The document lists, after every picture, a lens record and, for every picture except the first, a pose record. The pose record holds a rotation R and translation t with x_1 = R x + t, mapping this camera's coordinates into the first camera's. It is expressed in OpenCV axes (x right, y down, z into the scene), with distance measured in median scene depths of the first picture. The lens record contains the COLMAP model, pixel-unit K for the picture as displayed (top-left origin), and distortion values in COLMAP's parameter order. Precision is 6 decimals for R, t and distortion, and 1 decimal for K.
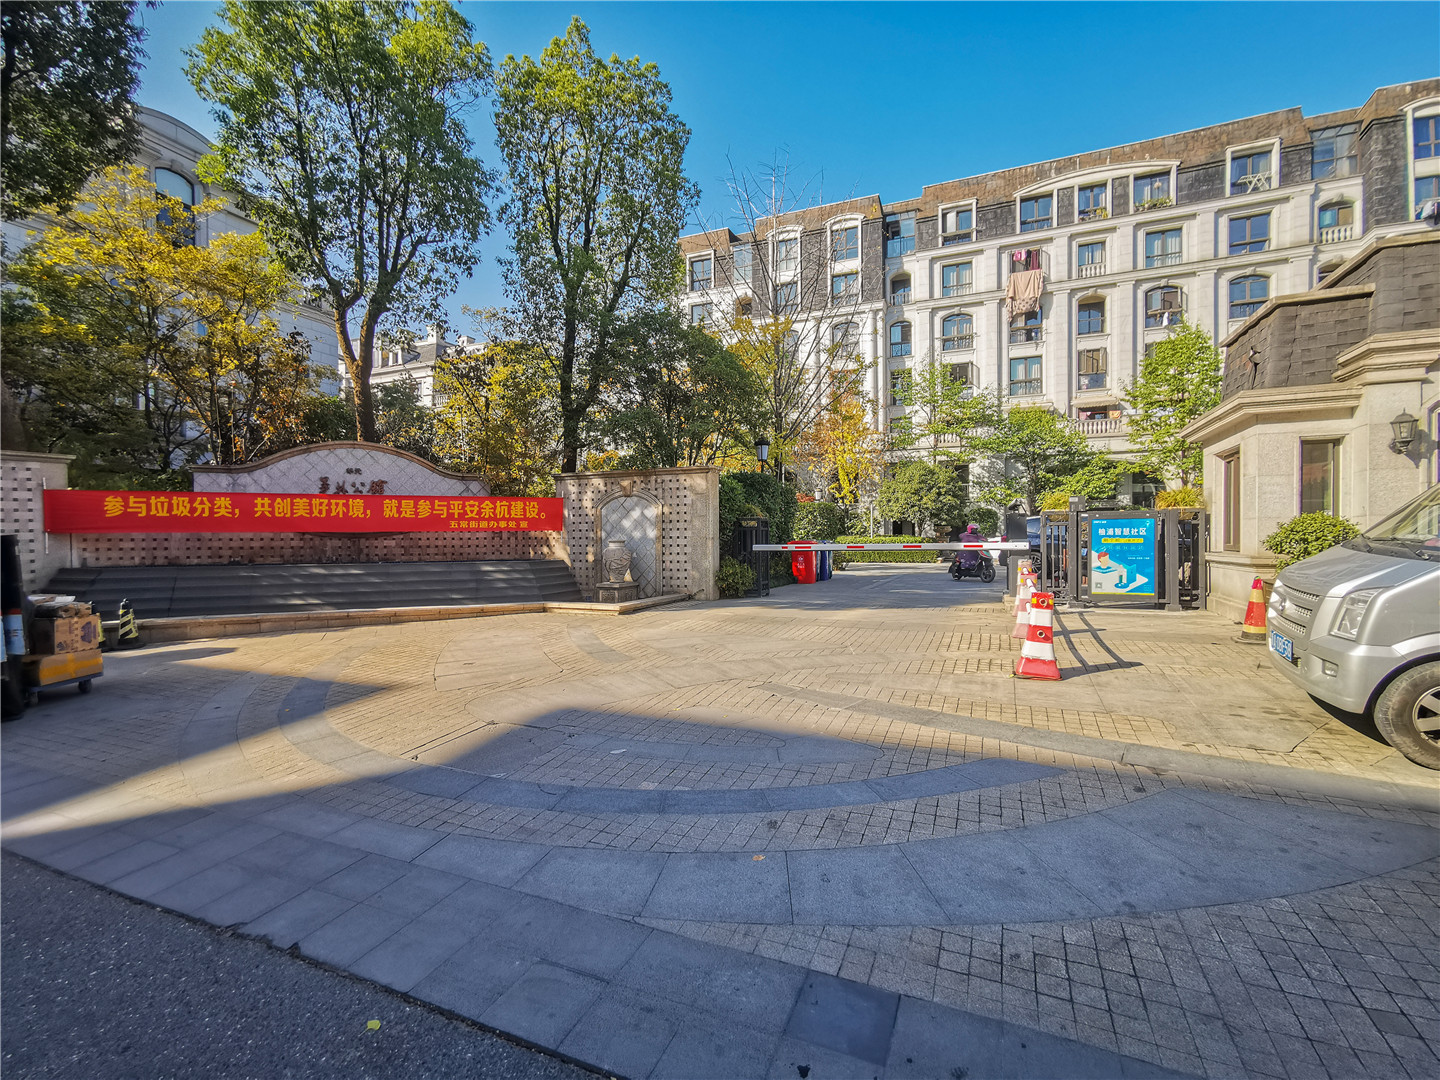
lens RADIAL K [[661.2, 0, 720.0], [0, 661.2, 540.0], [0, 0, 1]] dist [-0.003577, 0.008174]
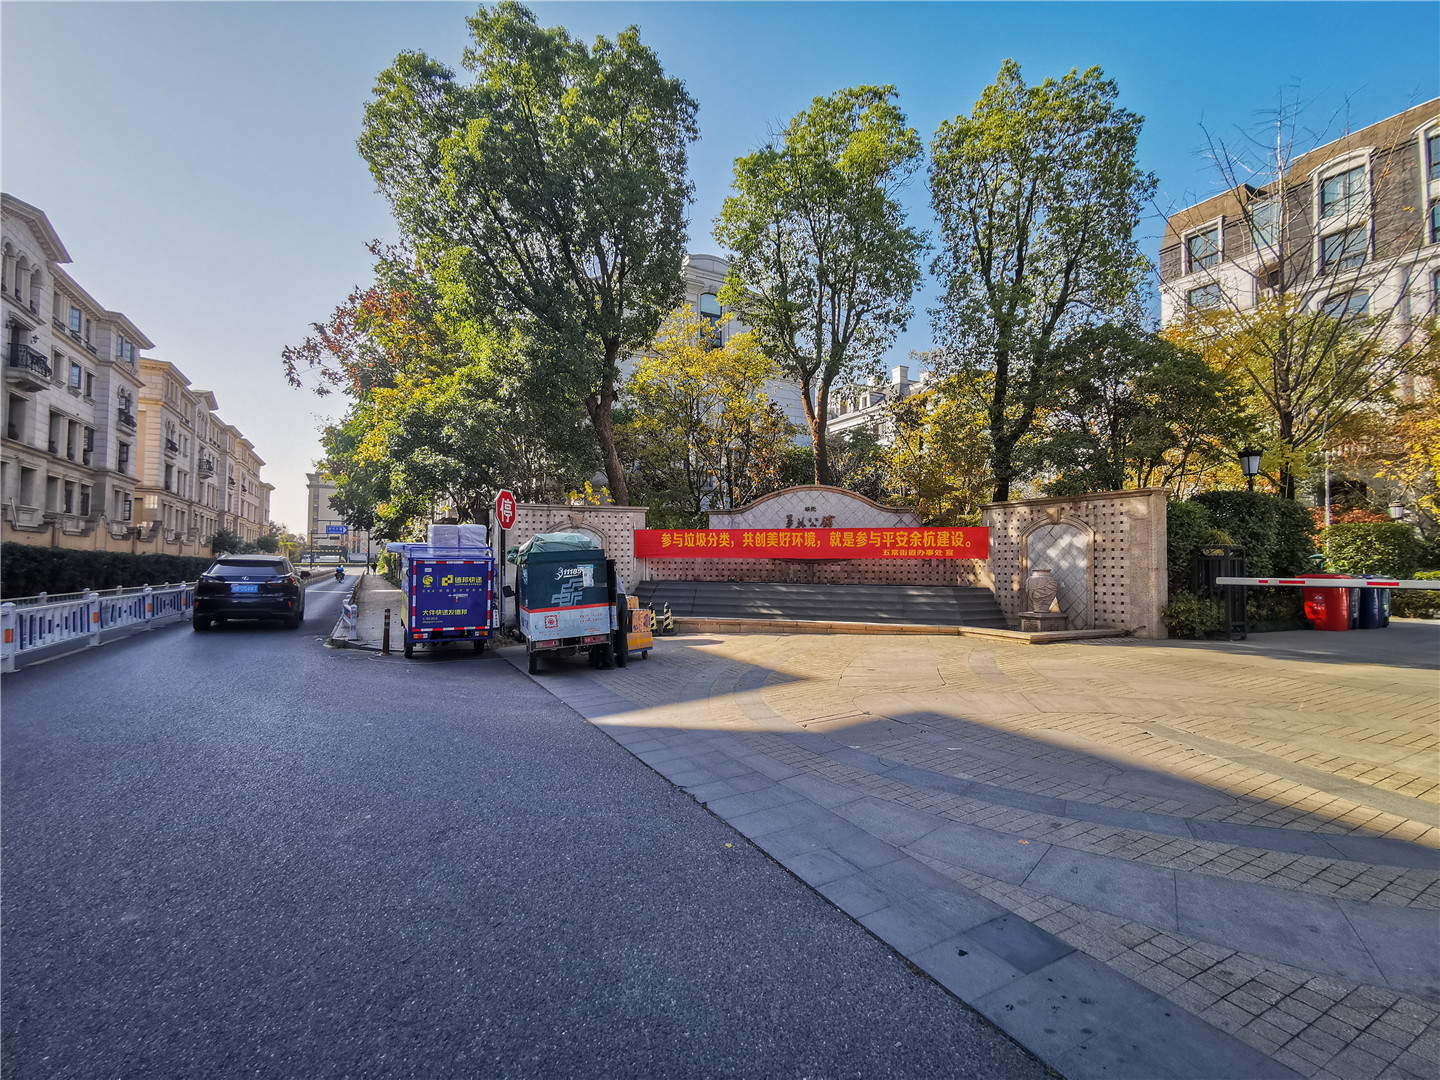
lens RADIAL K [[661.2, 0, 720.0], [0, 661.2, 540.0], [0, 0, 1]] dist [-0.003577, 0.008174]
pose [[0.778785, -0.009456, -0.627220, 0.089162], [-0.016334, 0.999242, -0.035345, -0.000464], [0.627079, 0.037771, 0.778040, -0.062489]]
